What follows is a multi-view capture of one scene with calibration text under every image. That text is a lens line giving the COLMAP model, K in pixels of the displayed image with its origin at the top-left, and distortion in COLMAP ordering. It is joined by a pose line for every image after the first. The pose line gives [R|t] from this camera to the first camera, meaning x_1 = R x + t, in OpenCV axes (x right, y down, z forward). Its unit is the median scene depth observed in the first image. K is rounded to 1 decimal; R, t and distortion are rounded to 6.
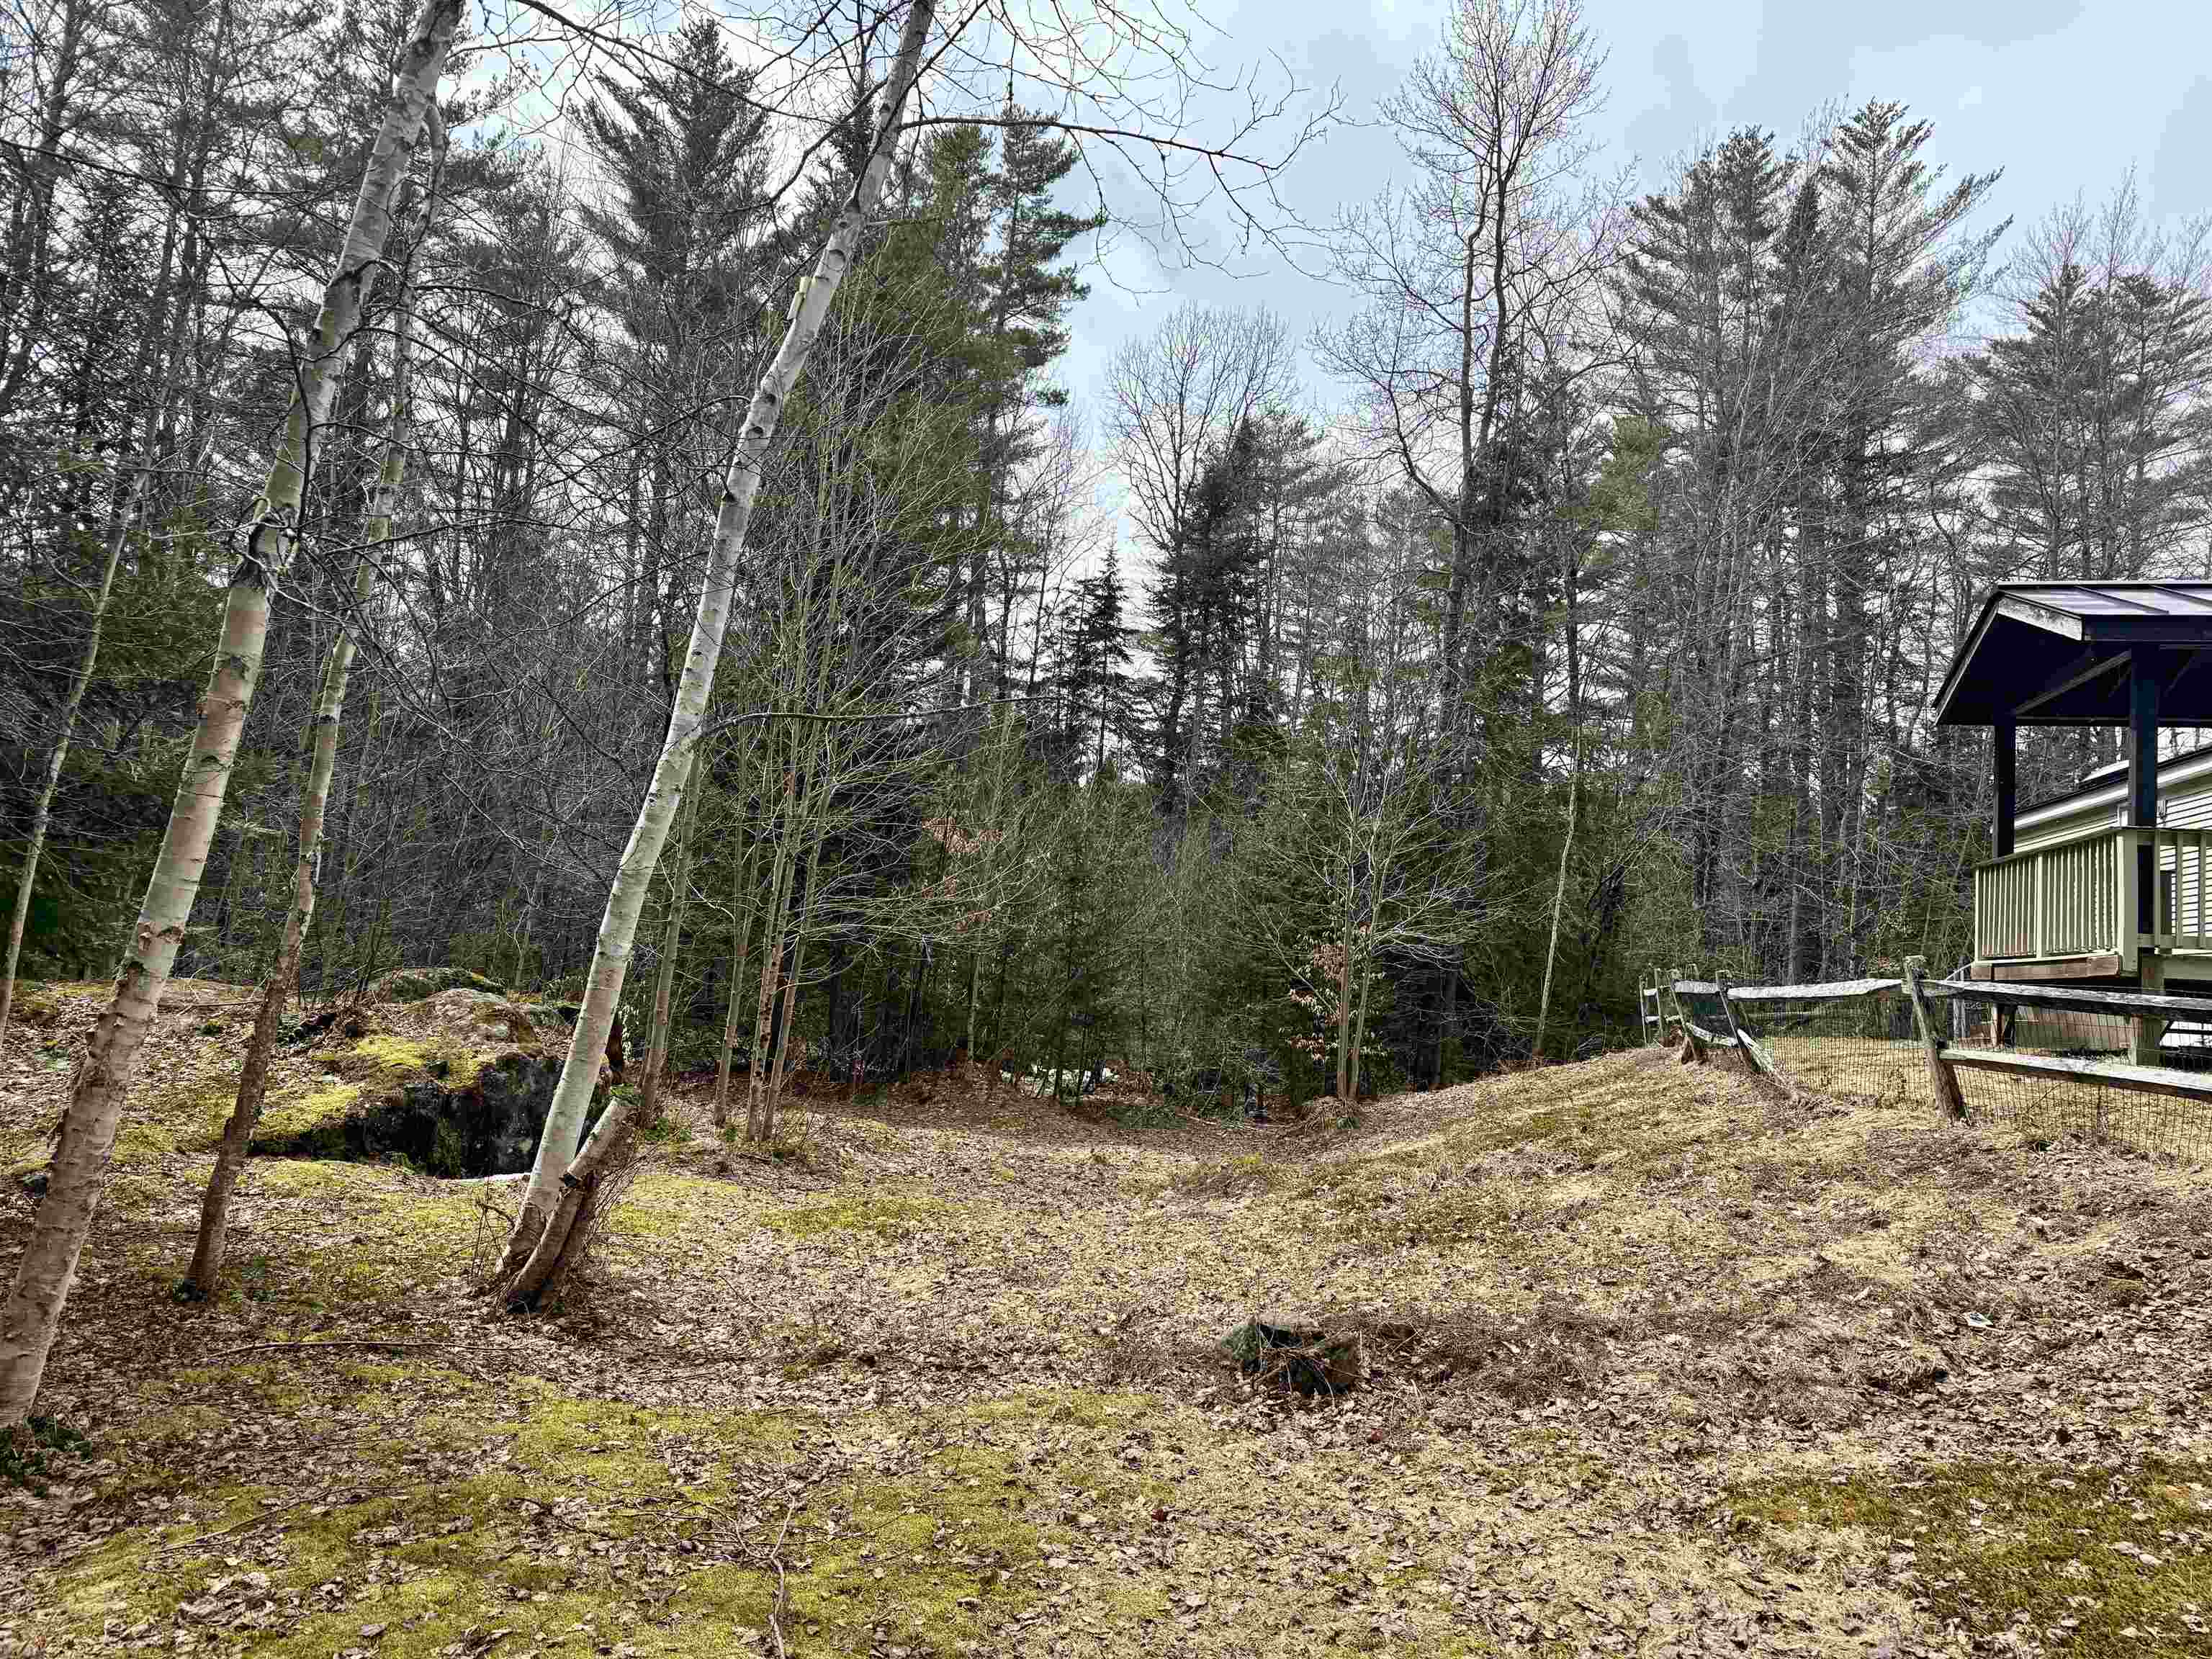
lens RADIAL K [[1532.3, 0, 1106.0], [0, 1532.3, 829.5], [0, 0, 1]] dist [-0.001330, -0.001852]
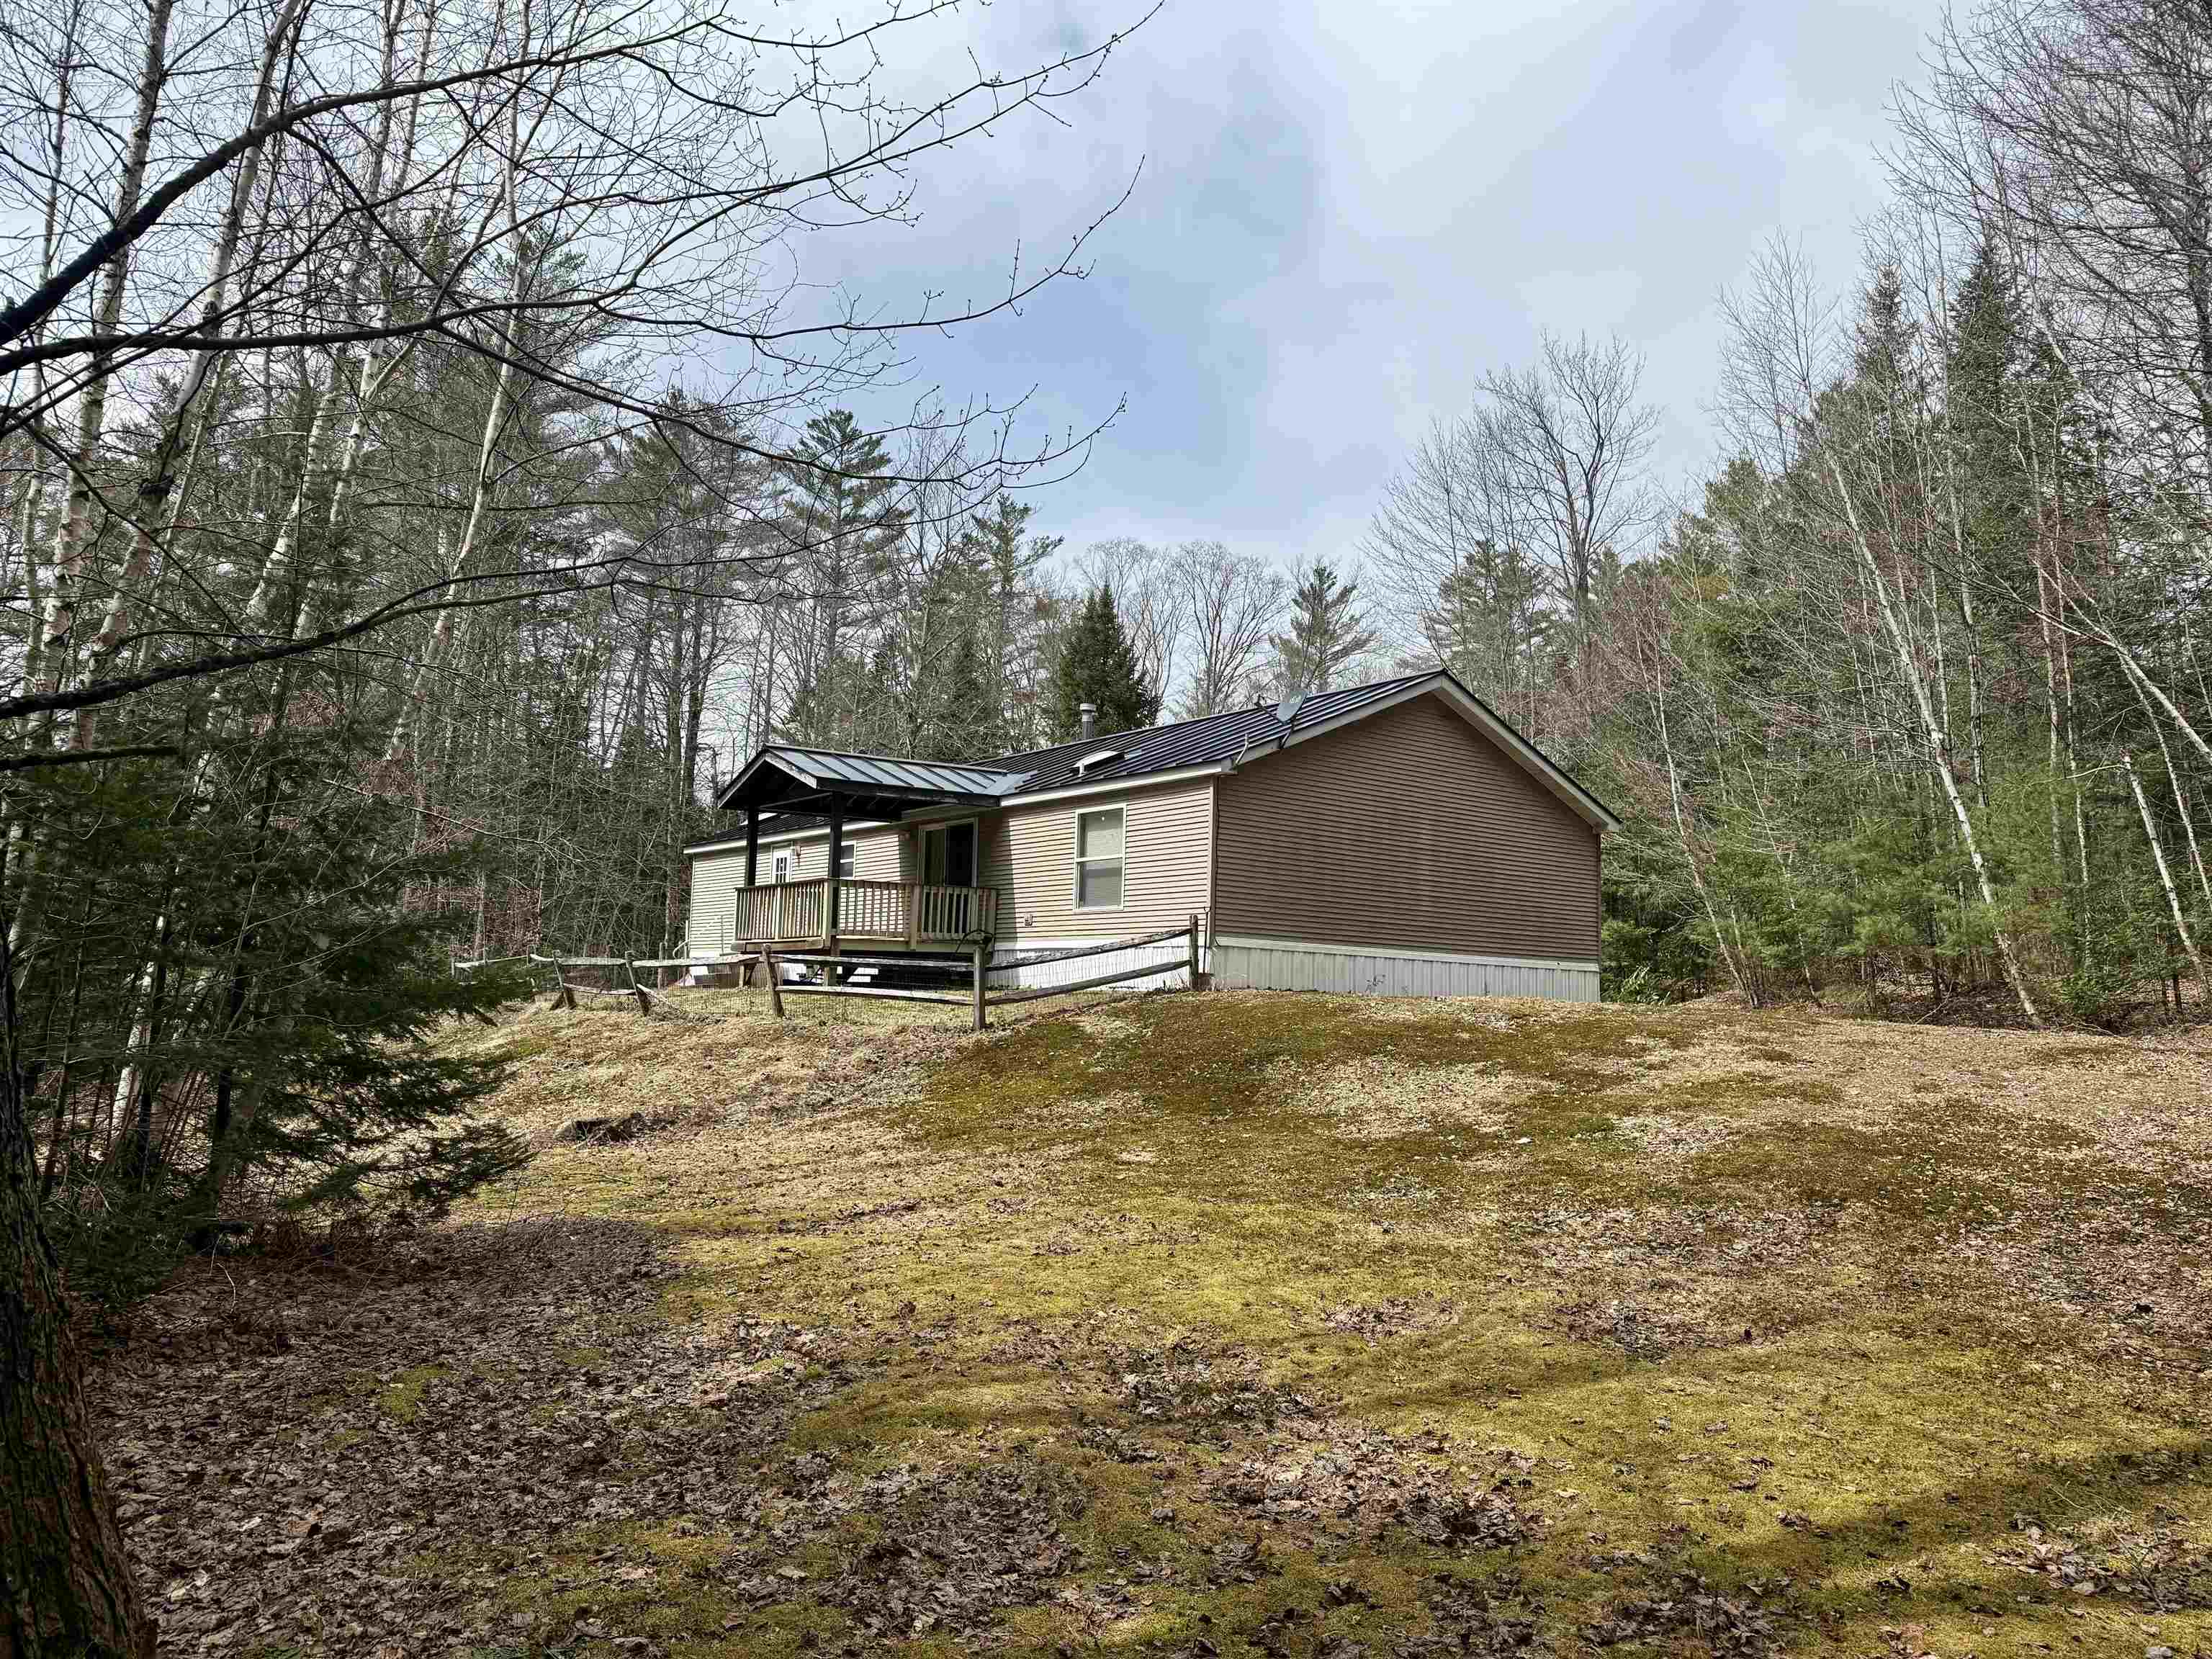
lens RADIAL K [[1532.3, 0, 1106.0], [0, 1532.3, 829.5], [0, 0, 1]] dist [-0.001330, -0.001852]
pose [[0.631770, 0.029942, 0.774578, -0.732362], [-0.048501, 0.998823, 0.000948, -0.089660], [-0.773637, -0.038166, 0.632478, -0.630894]]
